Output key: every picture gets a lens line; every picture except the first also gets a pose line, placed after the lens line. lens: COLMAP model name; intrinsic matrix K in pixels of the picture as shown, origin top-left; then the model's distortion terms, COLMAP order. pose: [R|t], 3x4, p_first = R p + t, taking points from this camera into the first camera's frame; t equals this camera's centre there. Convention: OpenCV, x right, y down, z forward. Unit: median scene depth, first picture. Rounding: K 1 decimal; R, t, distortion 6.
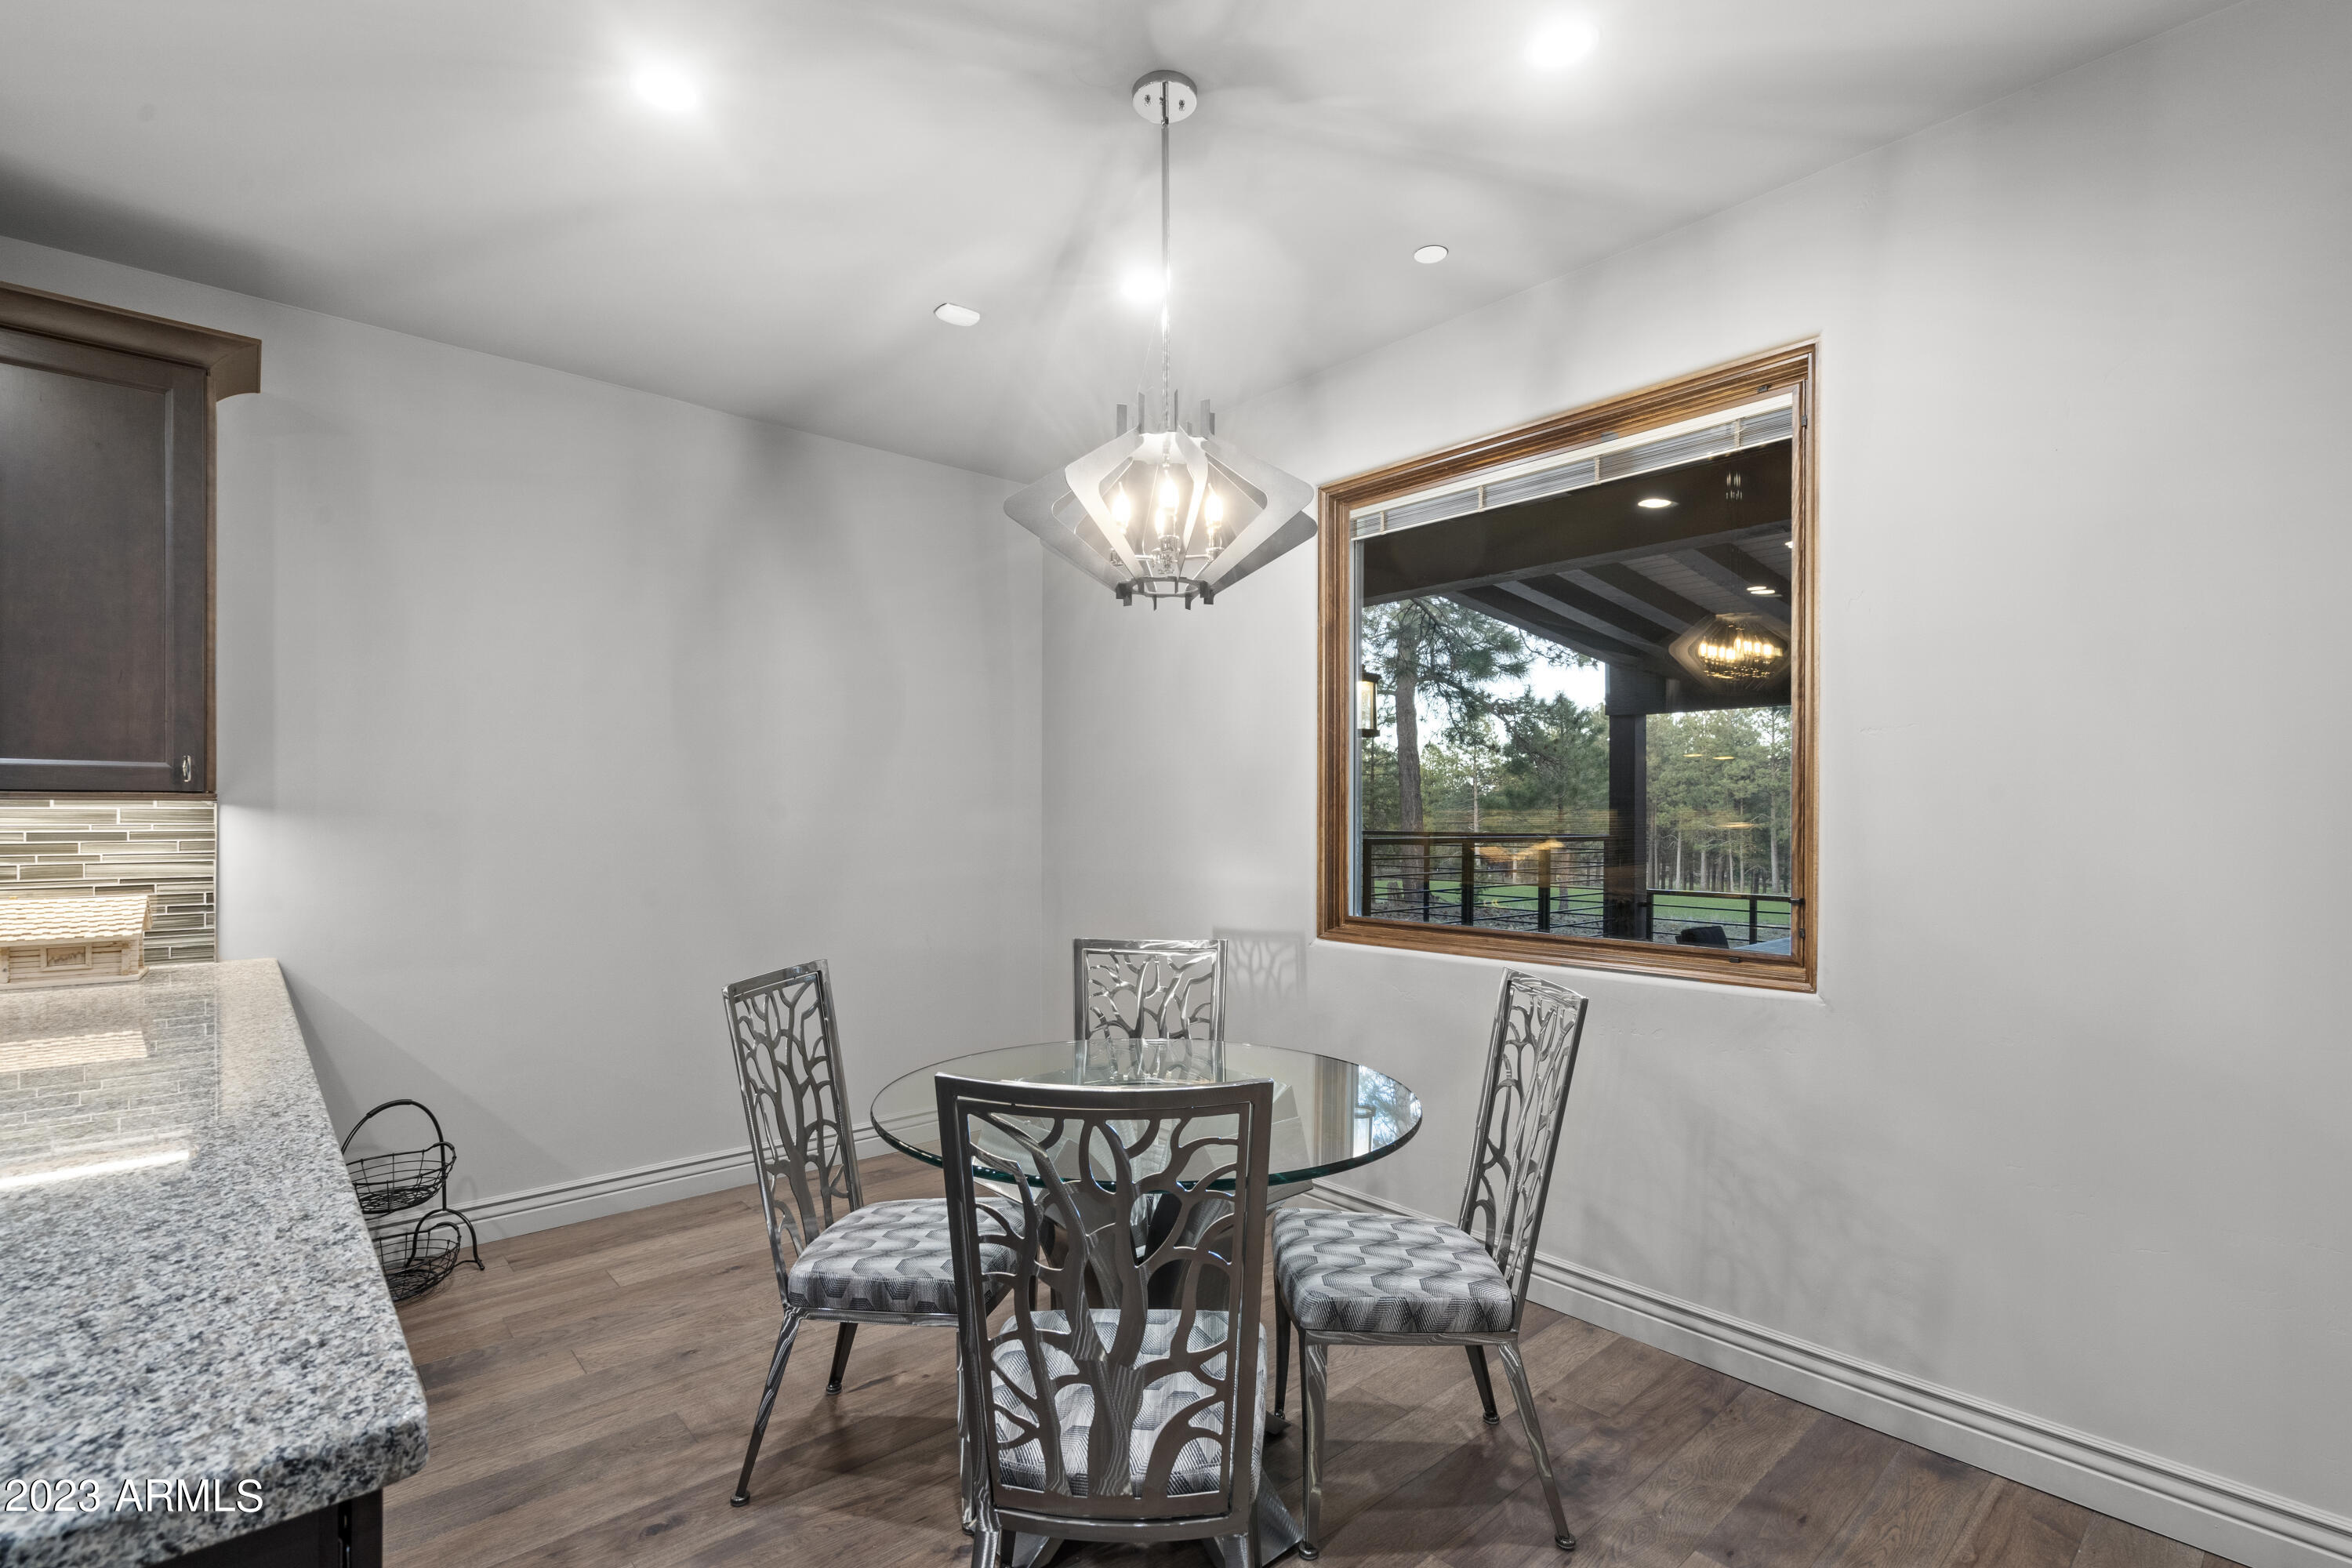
lens RADIAL K [[1070.1, 0, 1174.6], [0, 1070.1, 824.5], [0, 0, 1]] dist [-0.007542, 0.003494]
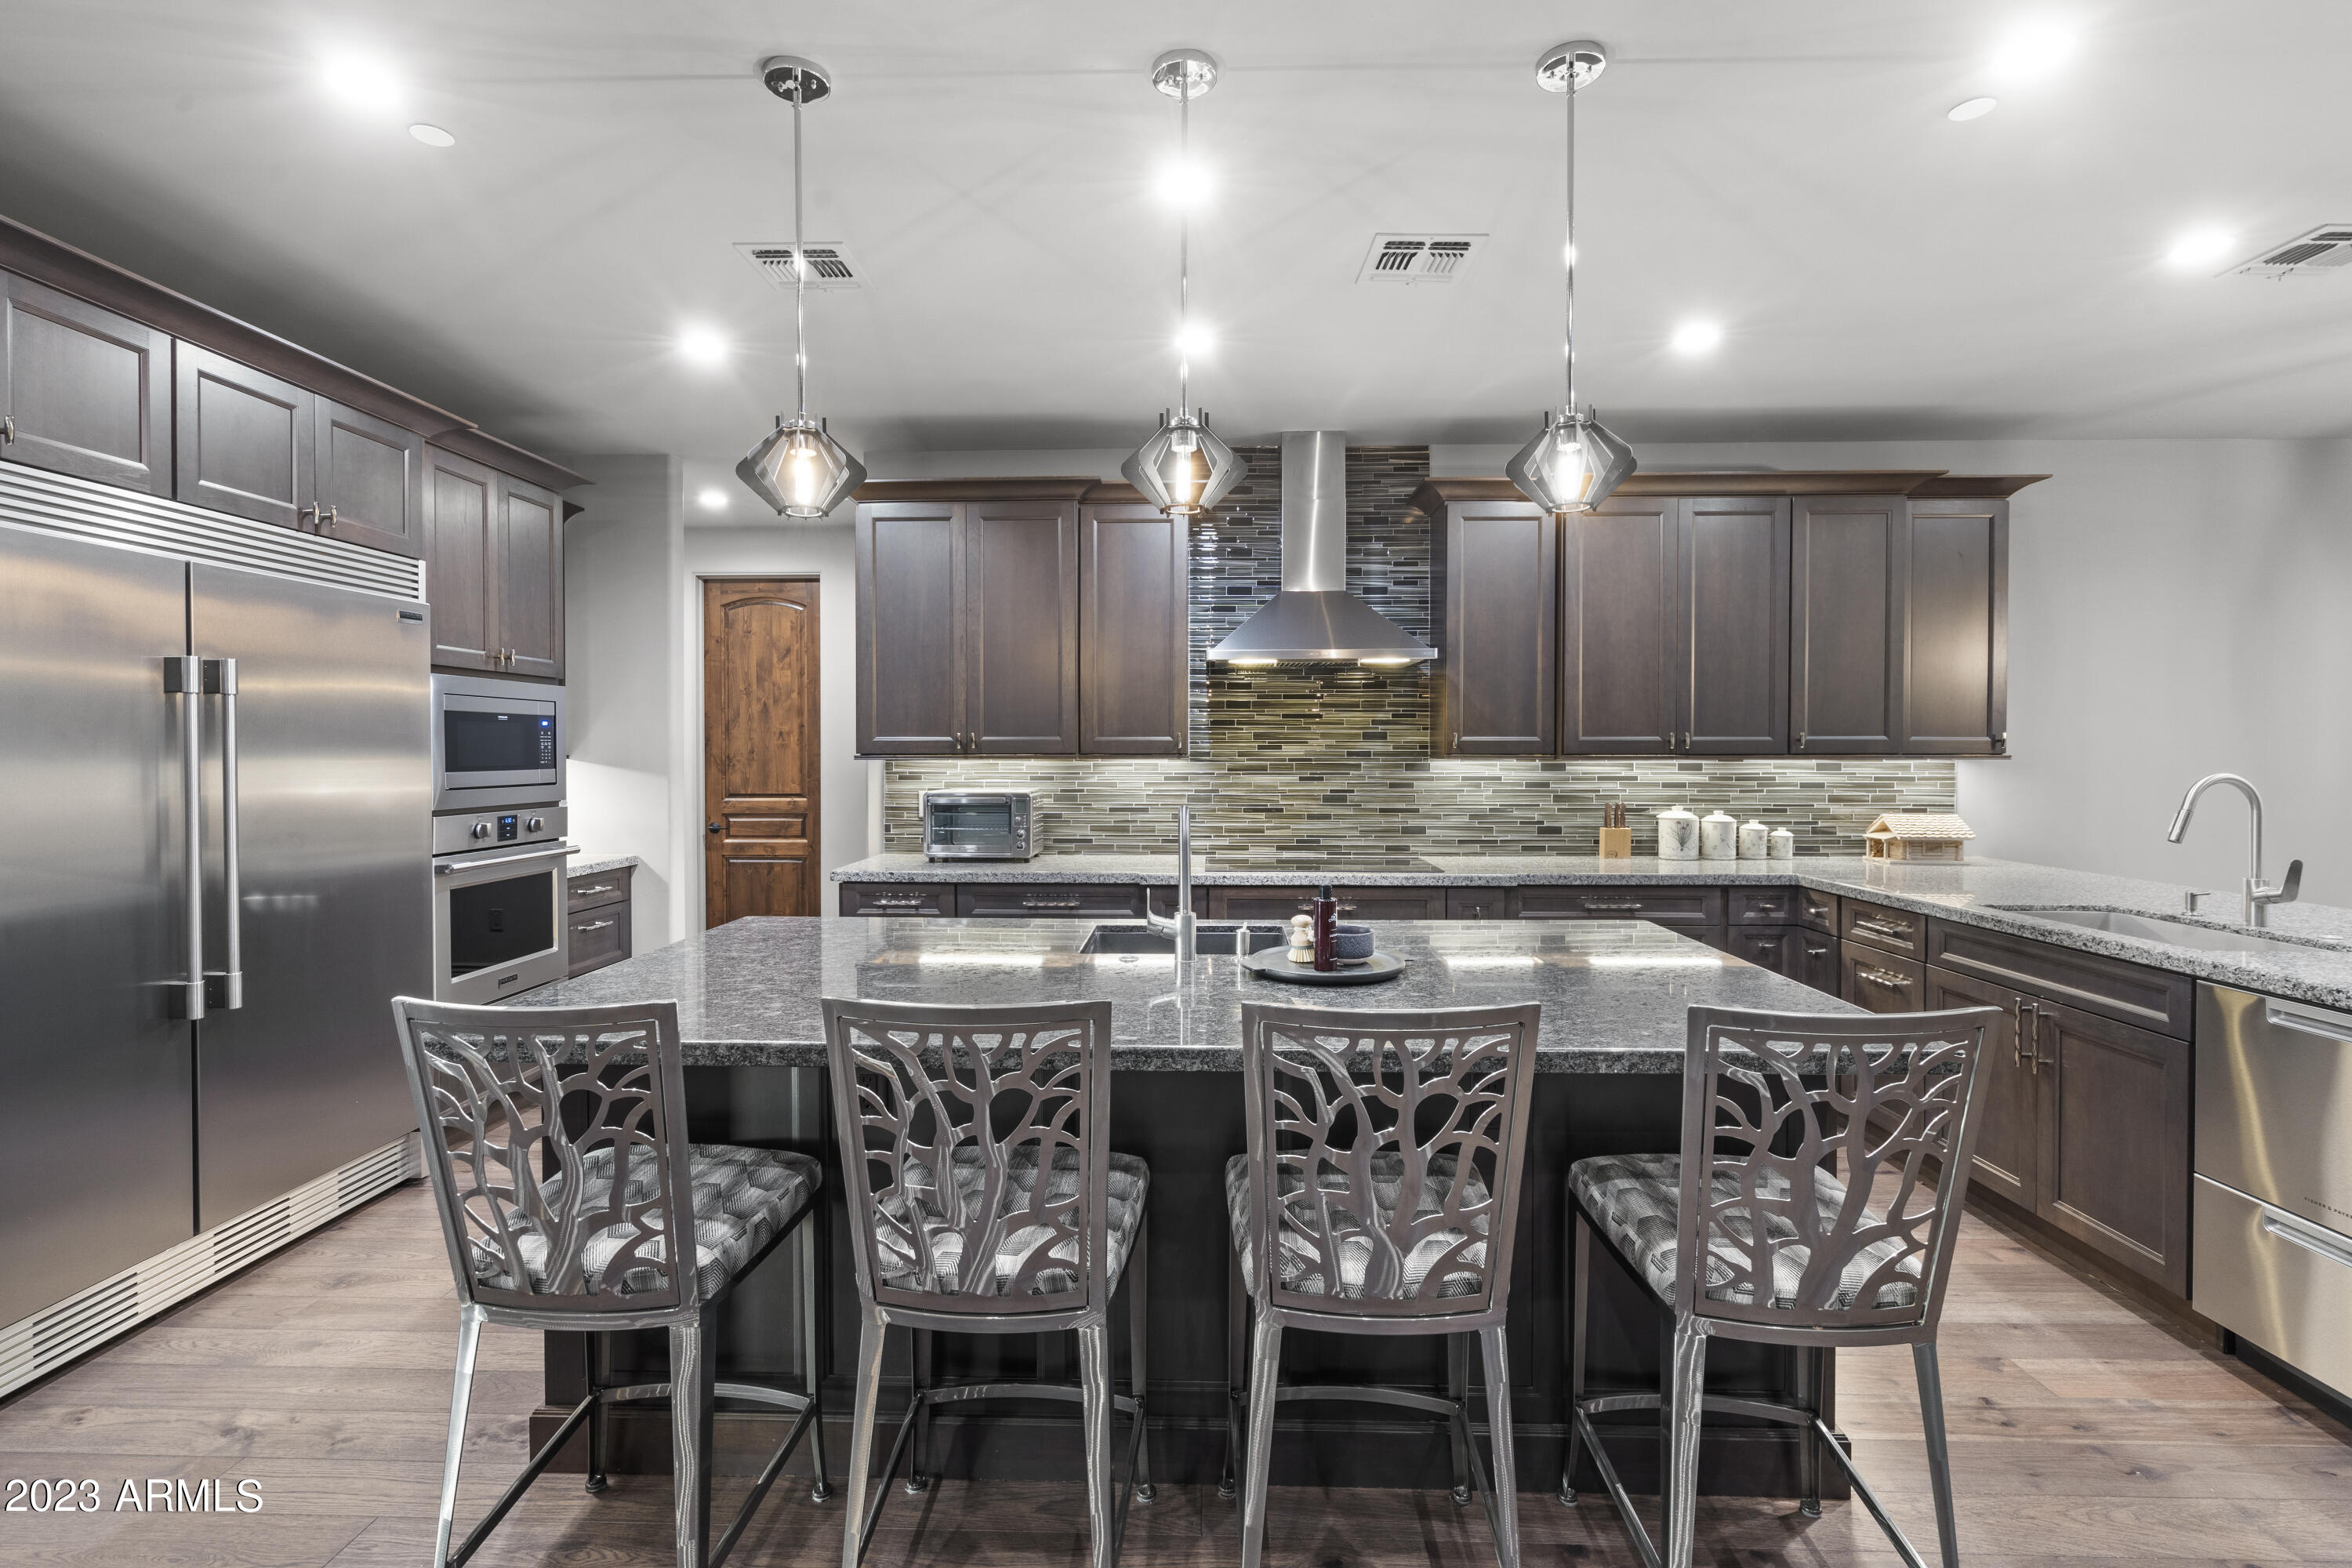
lens RADIAL K [[1070.1, 0, 1181.1], [0, 1070.1, 774.3], [0, 0, 1]] dist [-0.007542, 0.003494]
pose [[0.725984, 0.015427, -0.687539, -0.808708], [-0.005299, 0.999844, 0.016840, -0.023013], [0.687692, -0.008583, 0.725952, -1.248994]]
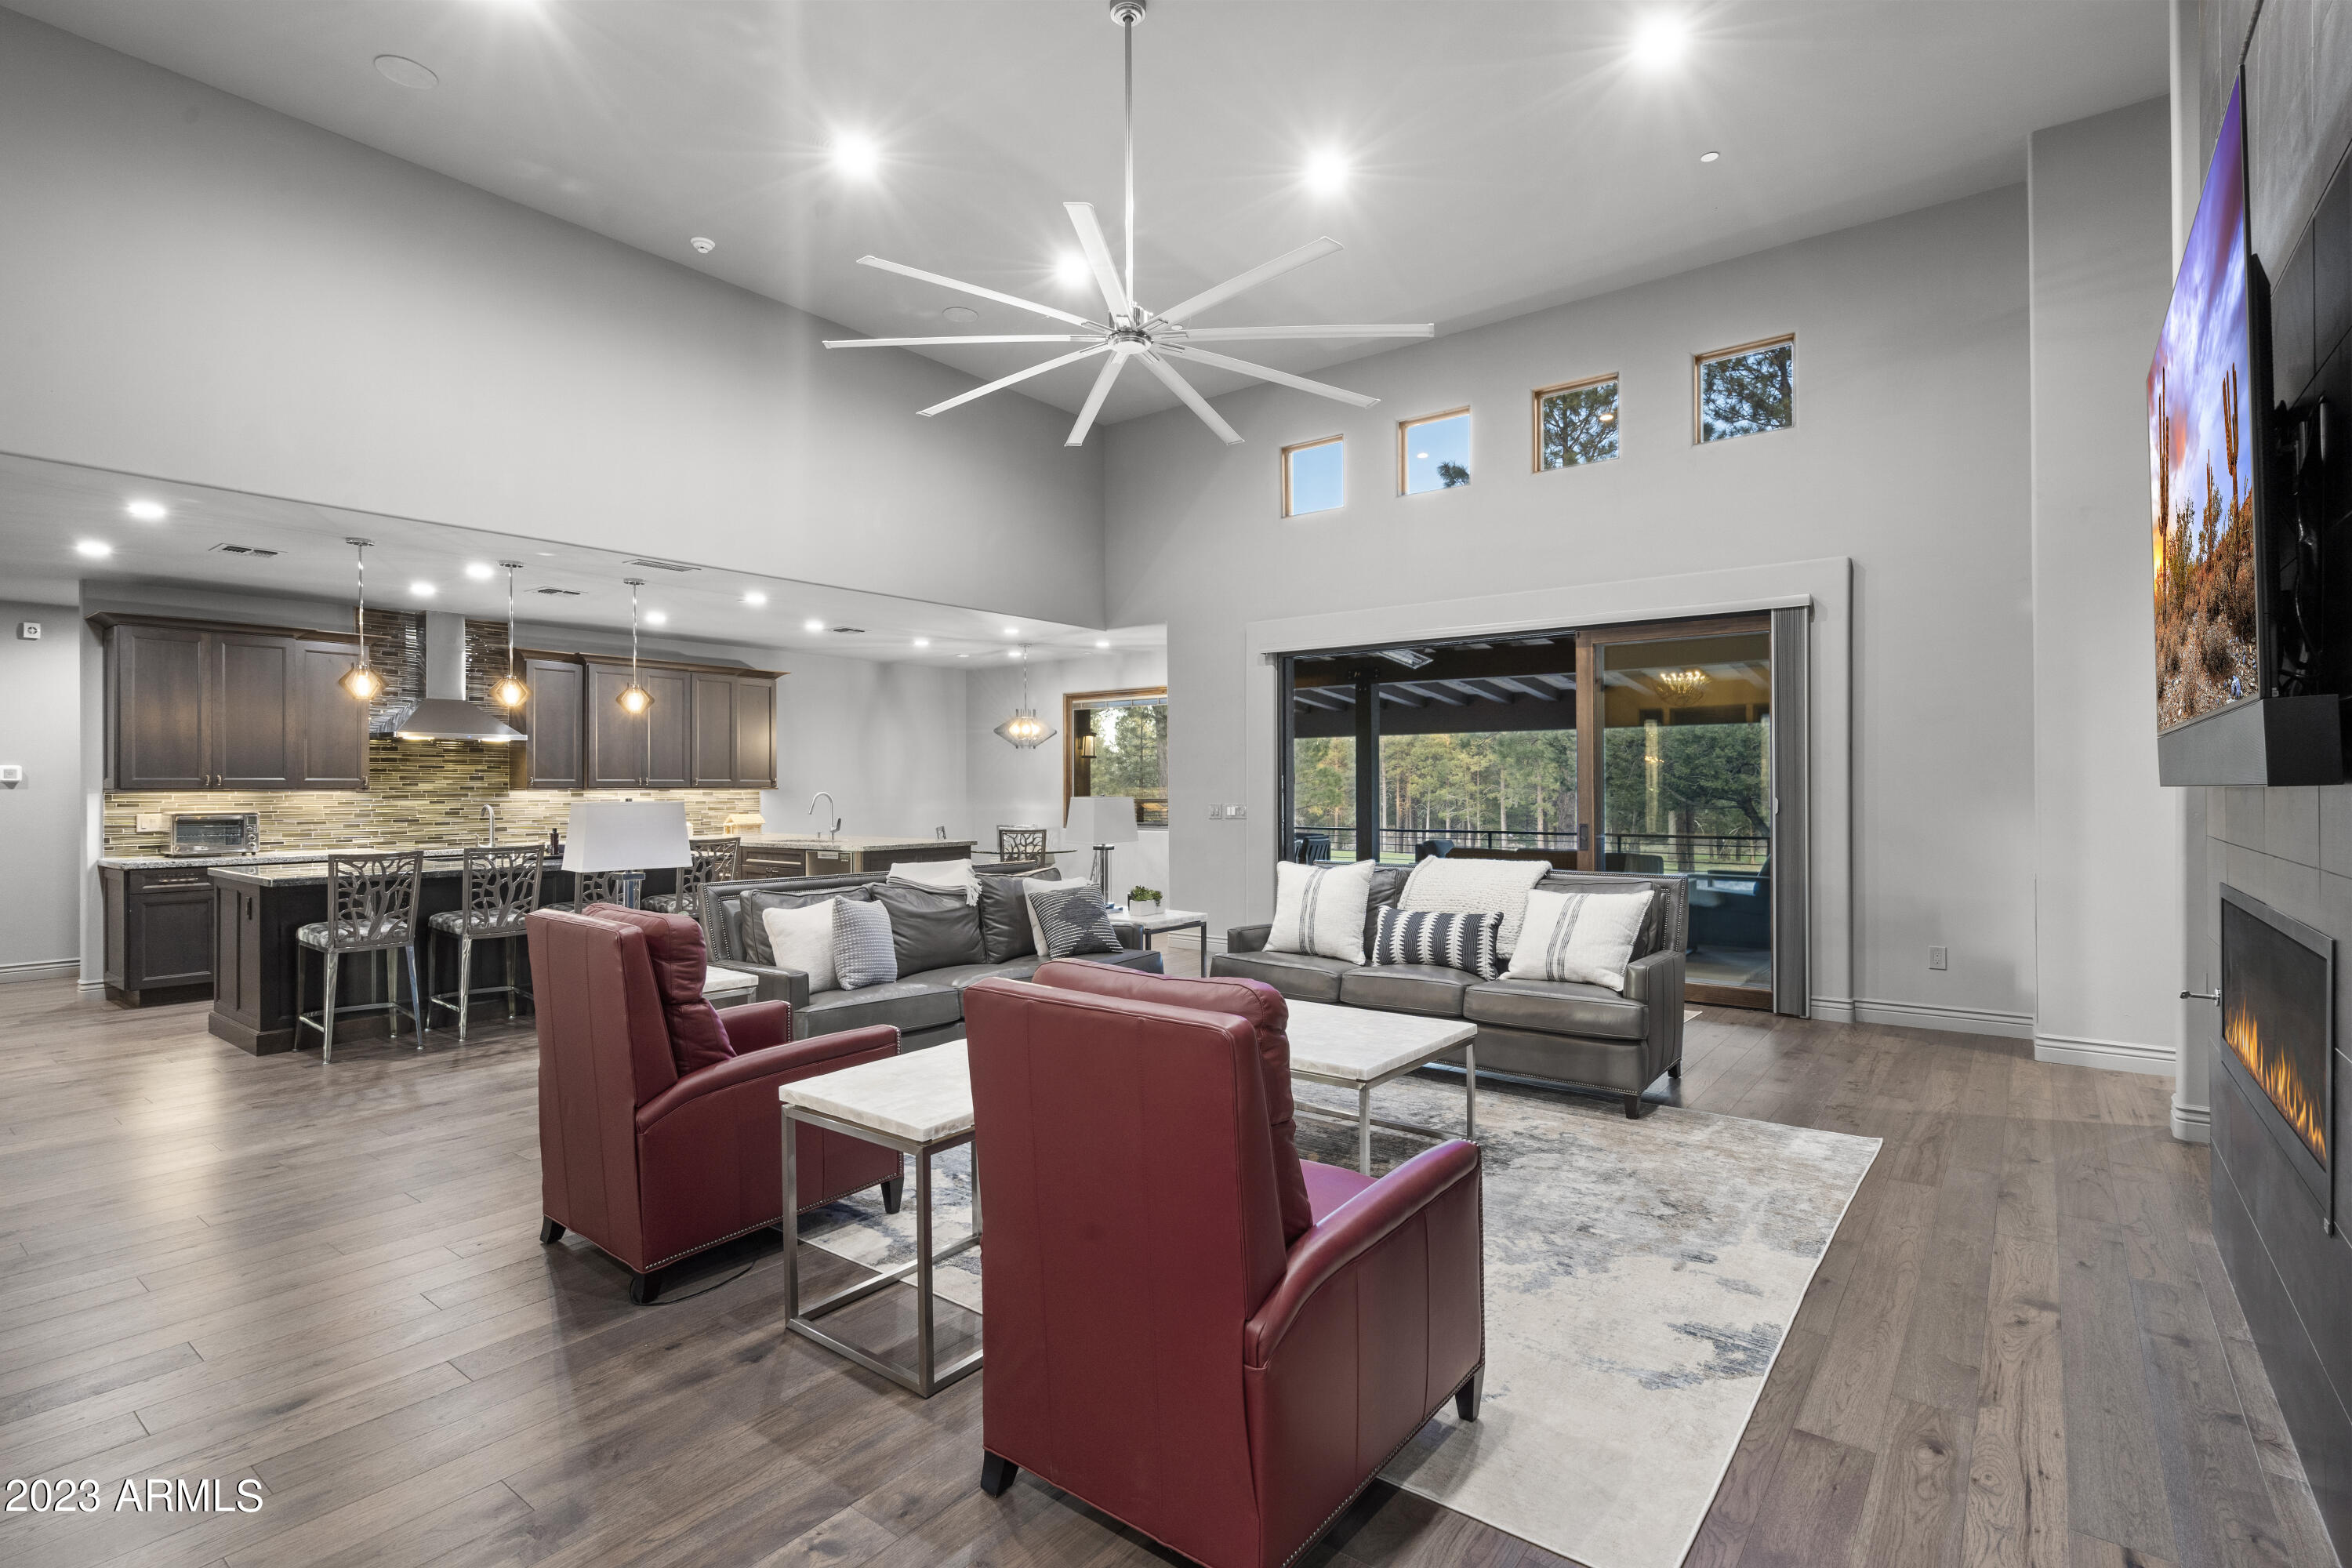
lens RADIAL K [[1124.3, 0, 1176.9], [0, 1124.3, 773.2], [0, 0, 1]] dist [-0.003986, 0.003128]
pose [[0.983142, -0.001964, 0.182834, -0.250284], [0.005874, 0.999765, -0.020848, 0.015207], [-0.182750, 0.021571, 0.982923, -3.857403]]
